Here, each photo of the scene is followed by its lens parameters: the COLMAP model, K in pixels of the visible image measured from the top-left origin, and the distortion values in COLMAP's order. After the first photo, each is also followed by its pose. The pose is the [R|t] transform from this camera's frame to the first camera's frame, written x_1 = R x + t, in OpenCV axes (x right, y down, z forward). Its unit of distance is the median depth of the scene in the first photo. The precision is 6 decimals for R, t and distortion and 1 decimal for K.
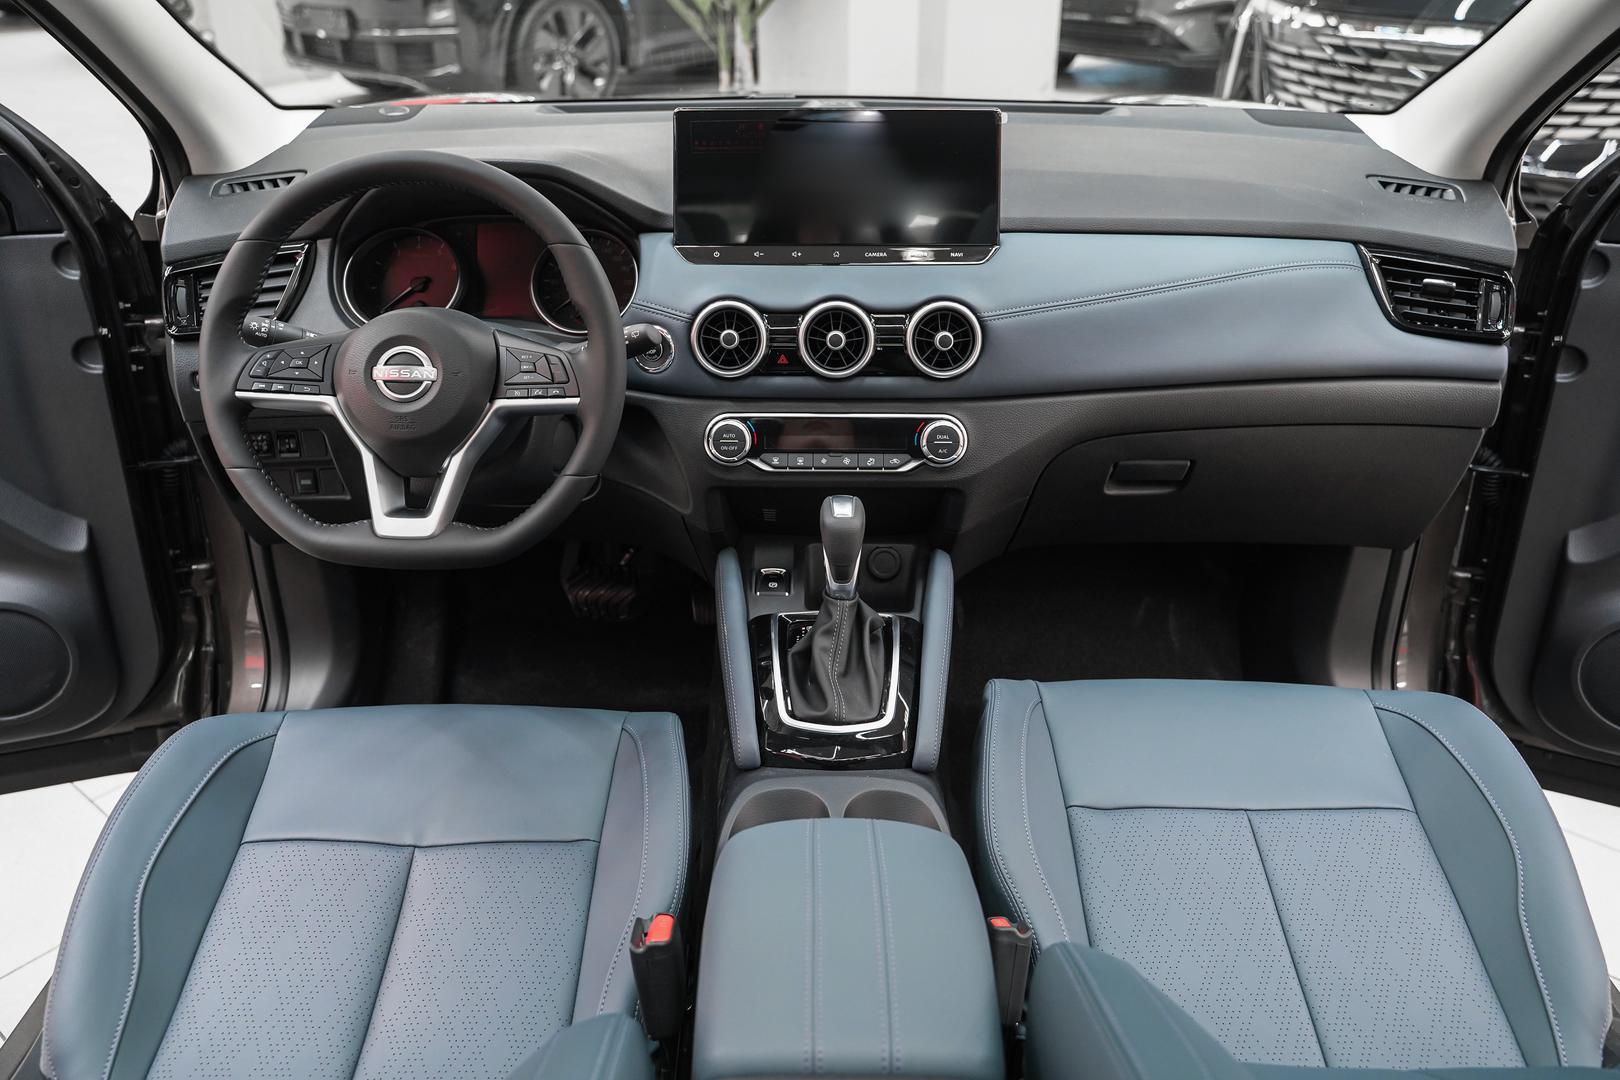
lens RADIAL K [[1261.8, 0, 810.0], [0, 1261.8, 540.0], [0, 0, 1]] dist [-0.000632, -0.002910]
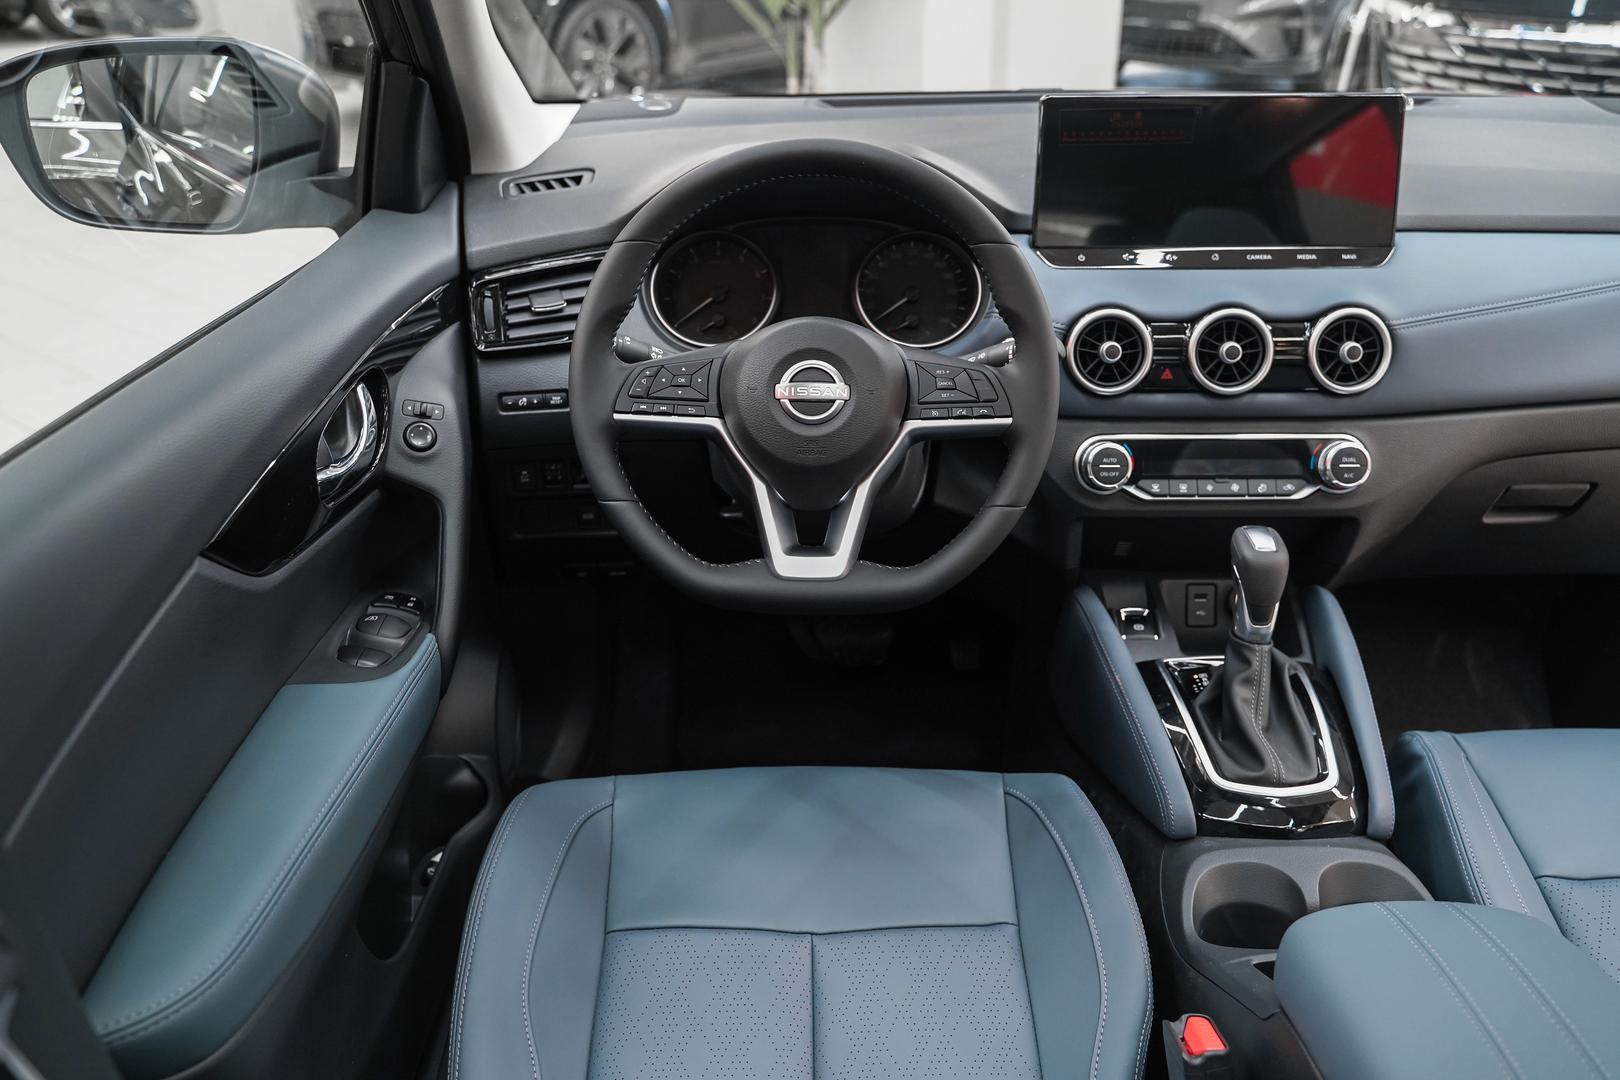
lens RADIAL K [[1323.8, 0, 810.0], [0, 1323.8, 540.0], [0, 0, 1]] dist [0.003213, -0.005271]
pose [[0.999867, -0.008967, 0.013602, -0.287067], [0.009303, 0.999648, -0.024859, -0.005135], [-0.013374, 0.024982, 0.999598, 0.070712]]
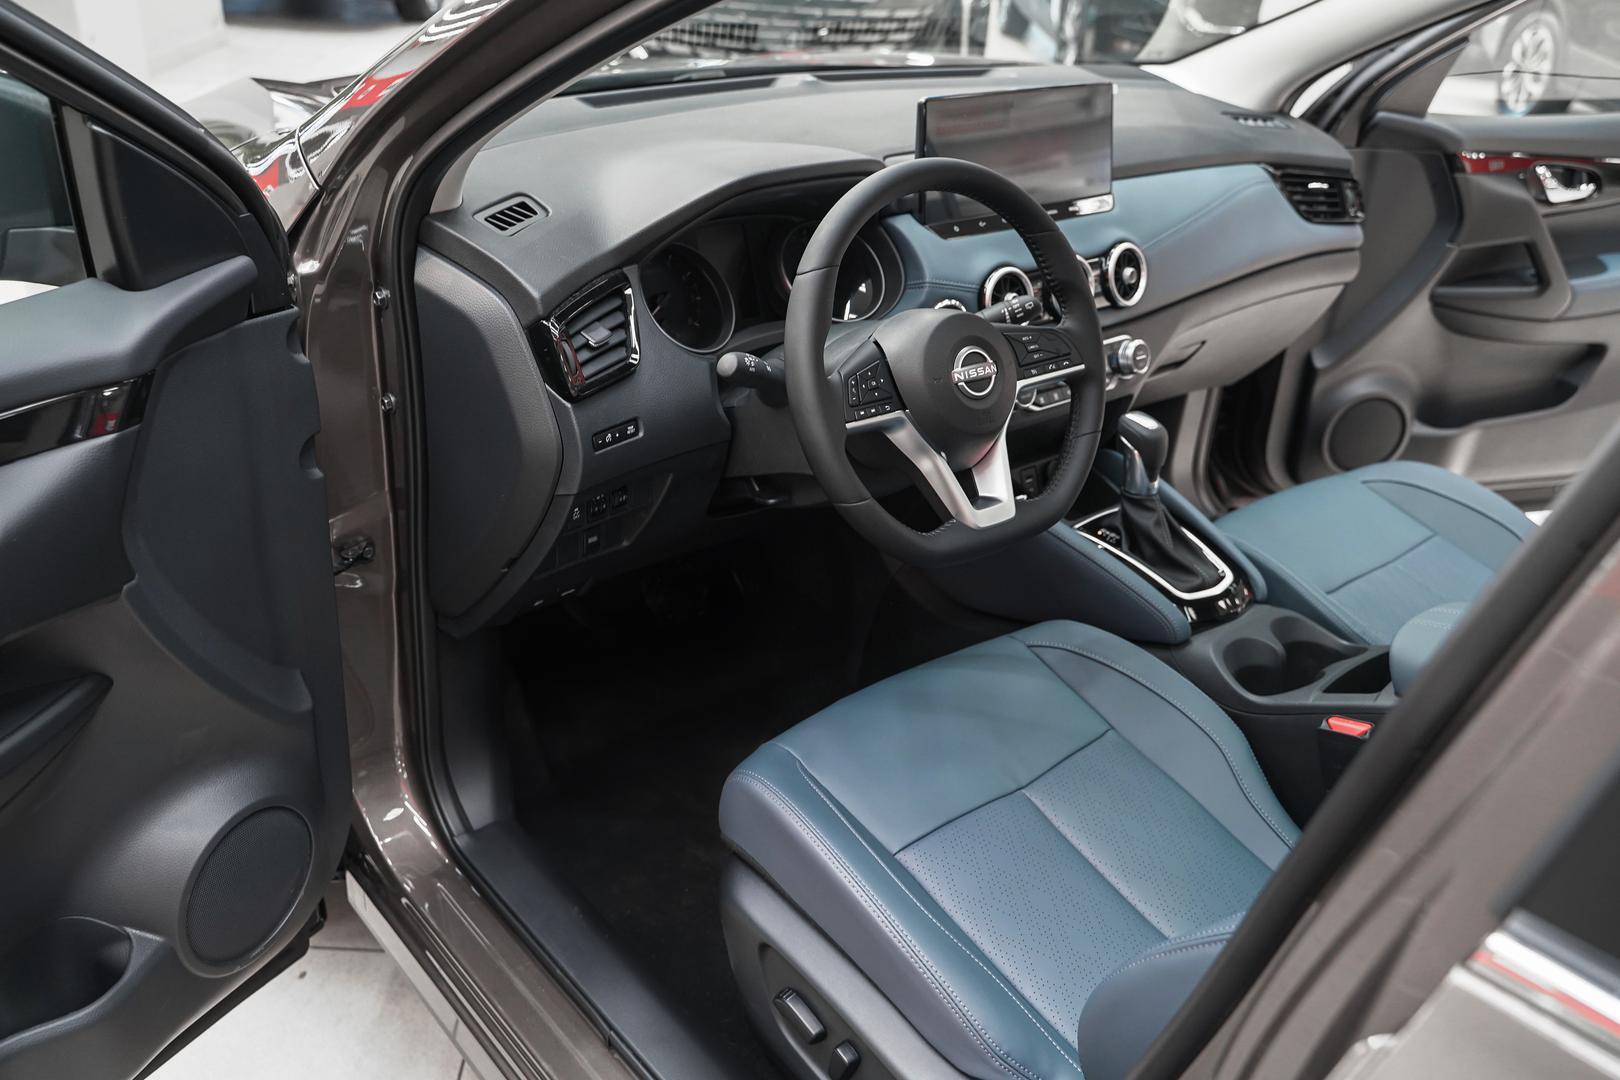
lens RADIAL K [[1323.8, 0, 810.0], [0, 1323.8, 540.0], [0, 0, 1]] dist [0.003213, -0.005271]
pose [[0.747142, -0.265493, 0.609338, -0.968242], [0.240965, 0.962587, 0.123945, -0.142222], [-0.619447, 0.054225, 0.783163, 0.193302]]
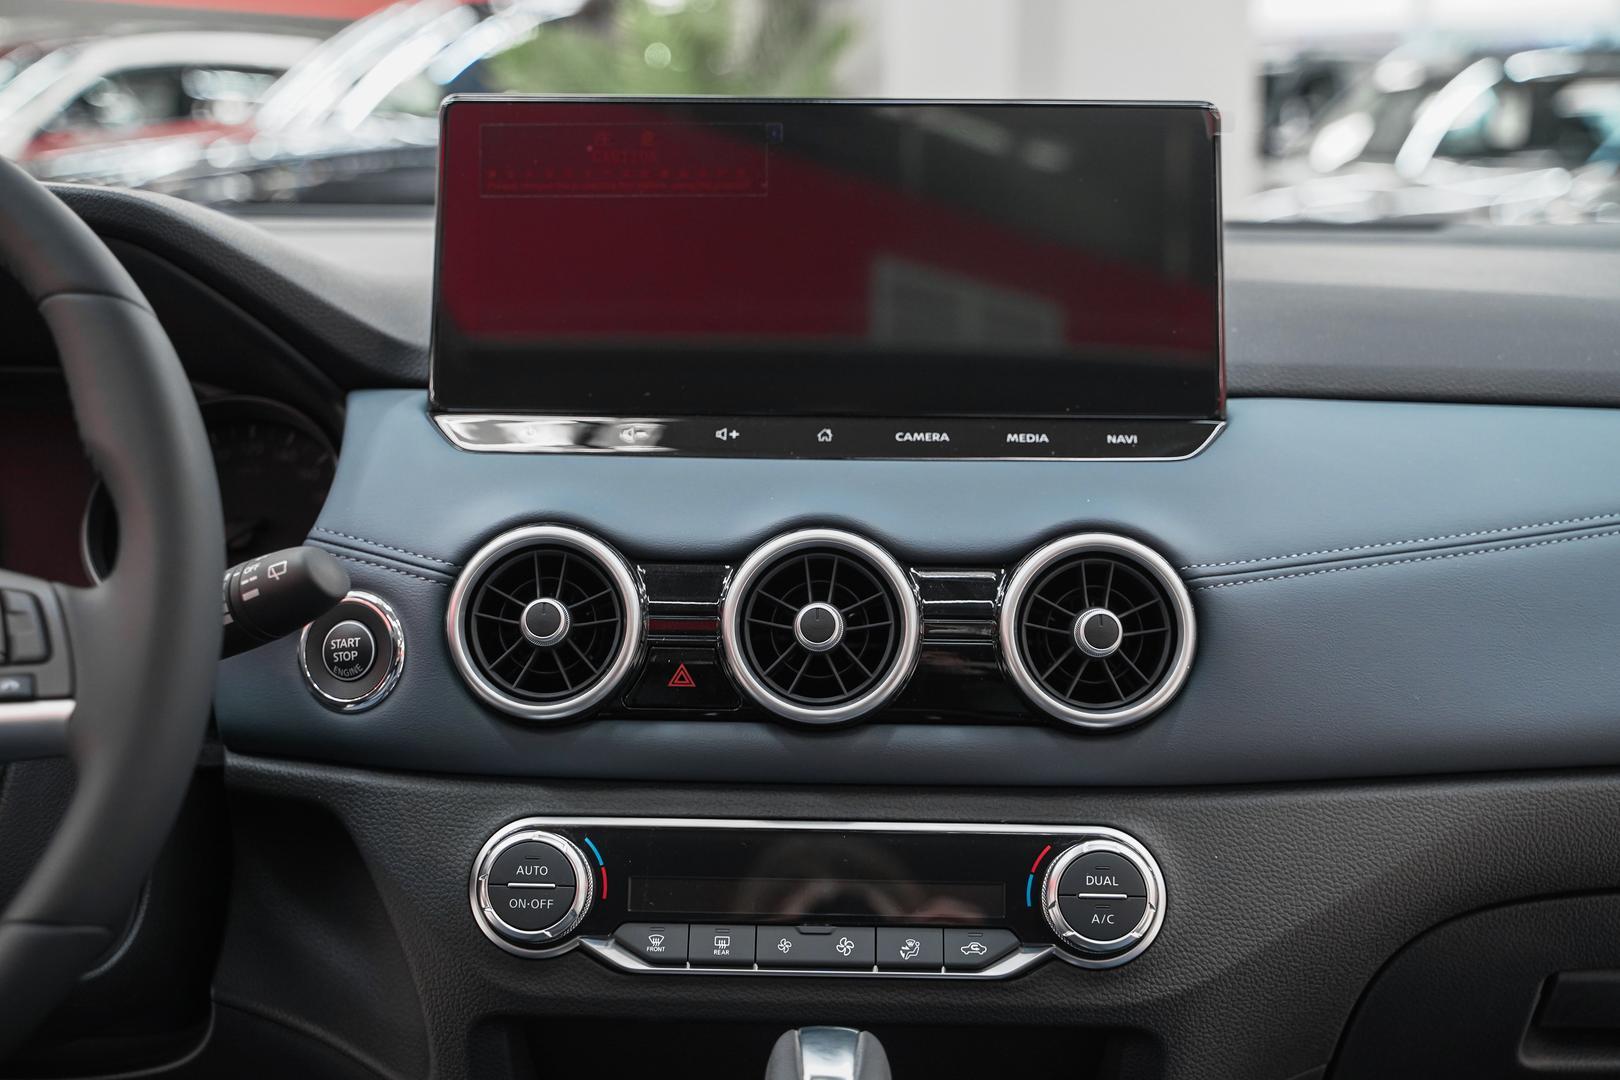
lens RADIAL K [[2199.0, 0, 810.0], [0, 2199.0, 540.0], [0, 0, 1]] dist [0.005517, 0.000994]
pose [[0.999903, 0.011512, -0.007802, 0.022517], [-0.013398, 0.947796, -0.318595, 0.031382], [0.003727, 0.318669, 0.947859, 0.346478]]
